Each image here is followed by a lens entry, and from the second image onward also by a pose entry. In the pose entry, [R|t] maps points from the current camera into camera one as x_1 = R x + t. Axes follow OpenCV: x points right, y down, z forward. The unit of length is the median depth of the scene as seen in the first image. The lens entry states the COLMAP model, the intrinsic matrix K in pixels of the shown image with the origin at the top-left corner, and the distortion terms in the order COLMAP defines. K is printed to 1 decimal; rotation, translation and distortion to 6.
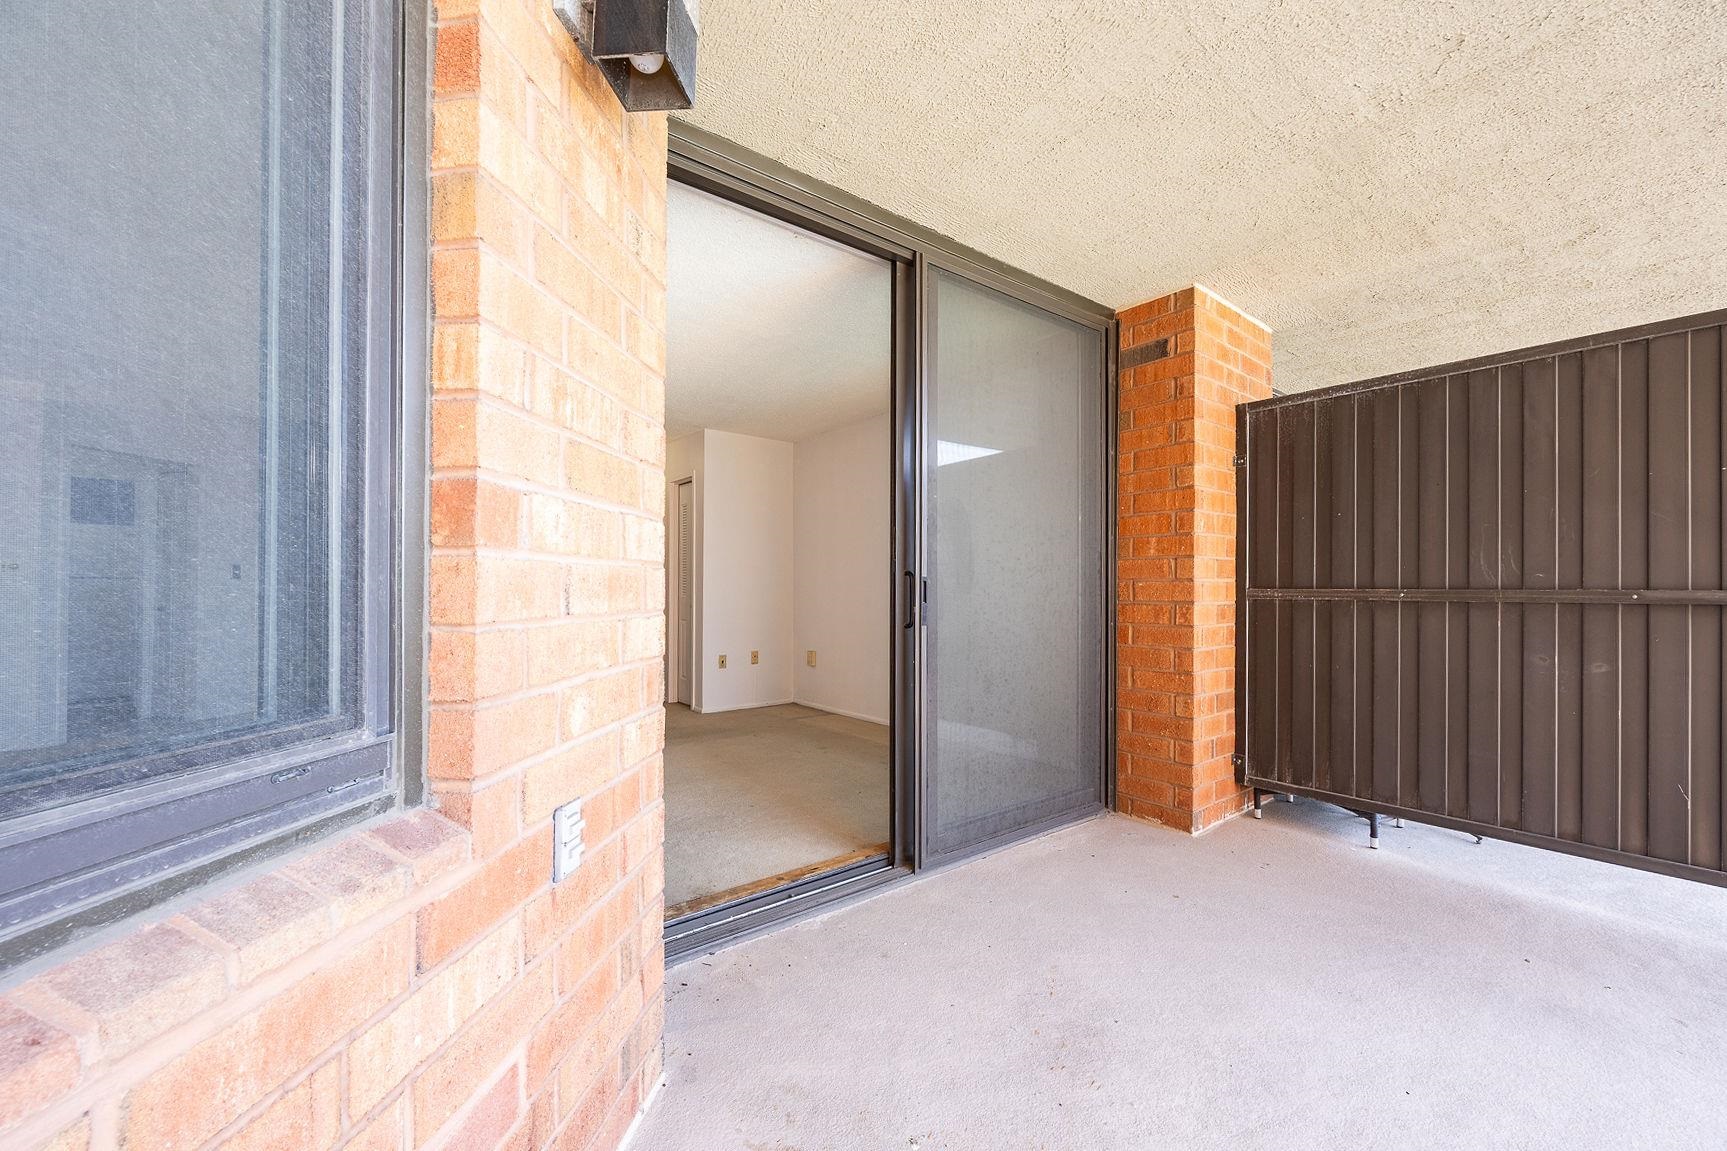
lens RADIAL K [[676.8, 0, 863.4], [0, 676.8, 588.9], [0, 0, 1]] dist [0.000229, 0.000002]
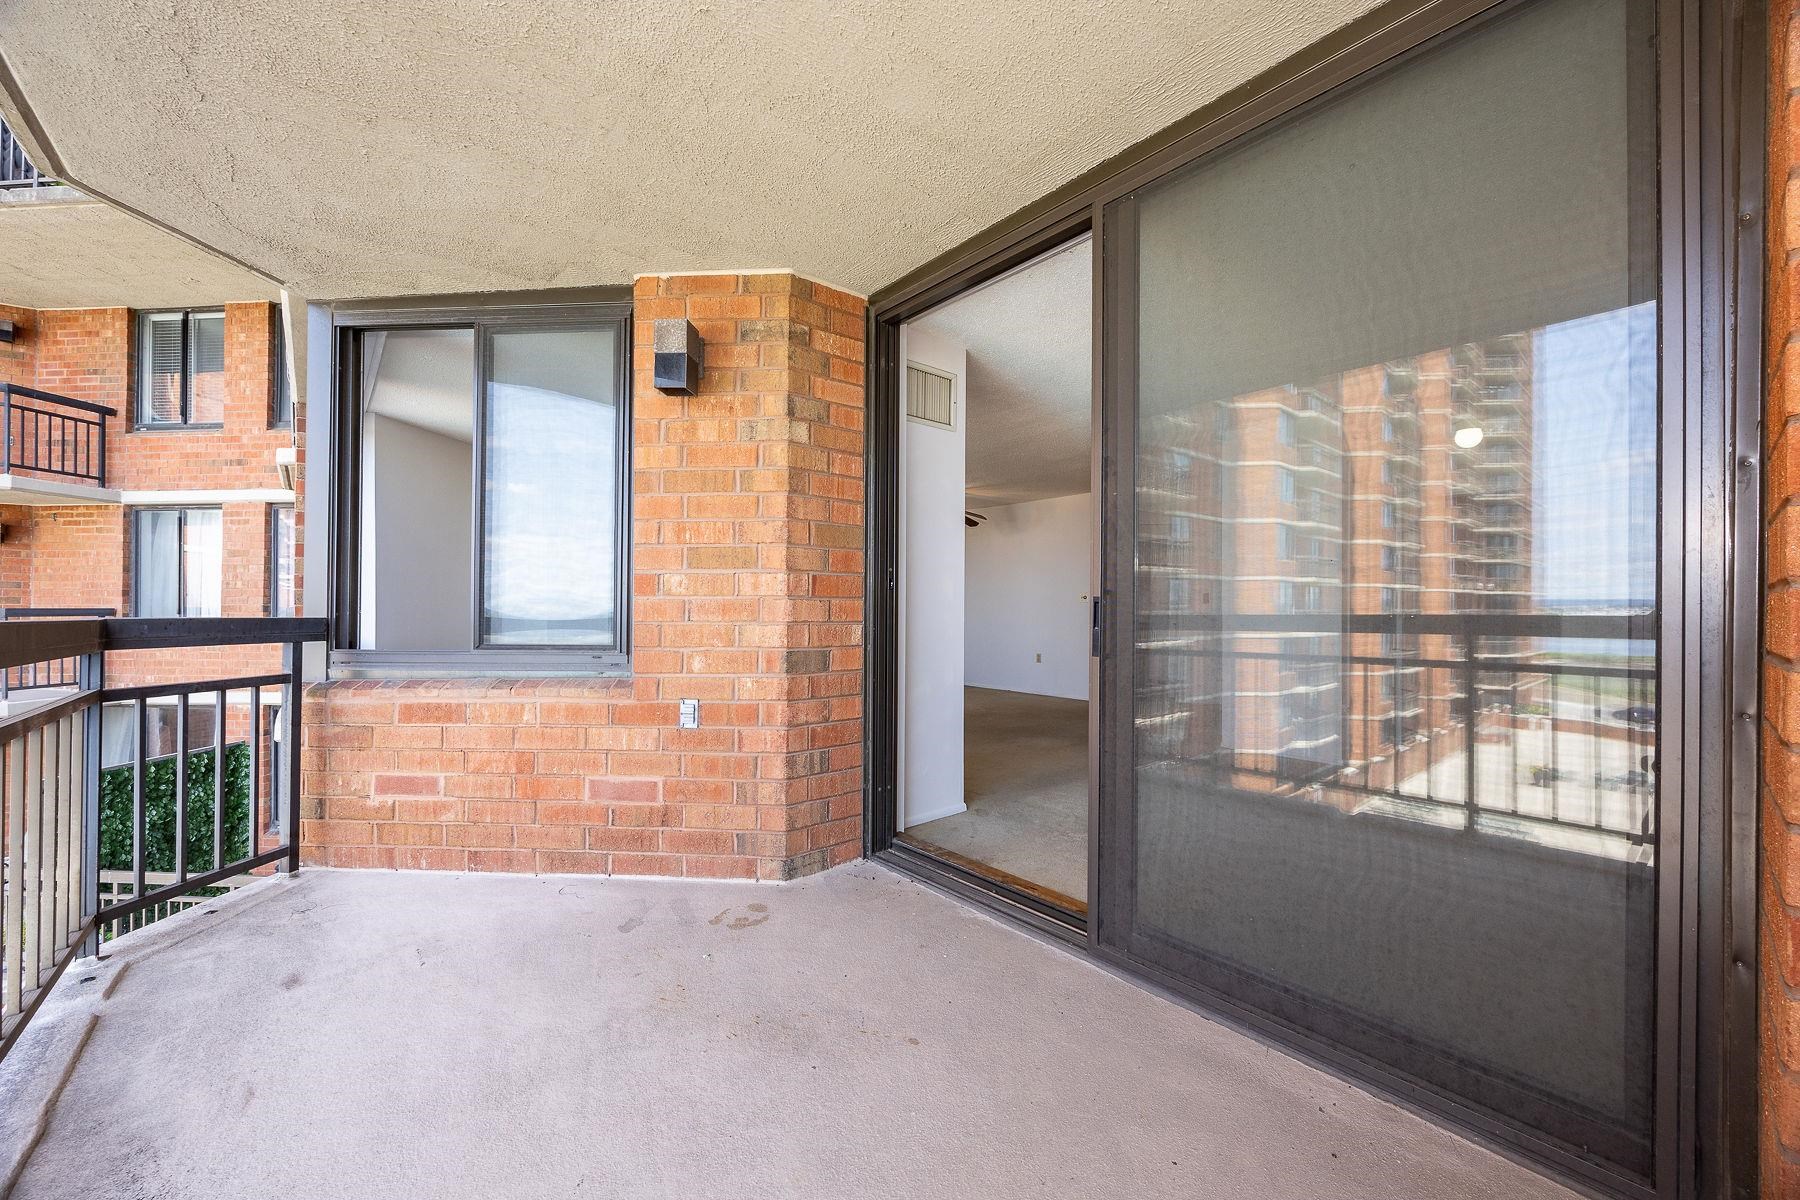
lens RADIAL K [[705.4, 0, 899.9], [0, 705.4, 614.0], [0, 0, 1]] dist [0.000229, 0.000002]
pose [[0.034980, 0.018110, -0.999224, 1.327240], [-0.003143, 0.999833, 0.018011, -0.020688], [0.999383, 0.002511, 0.035031, 1.053240]]
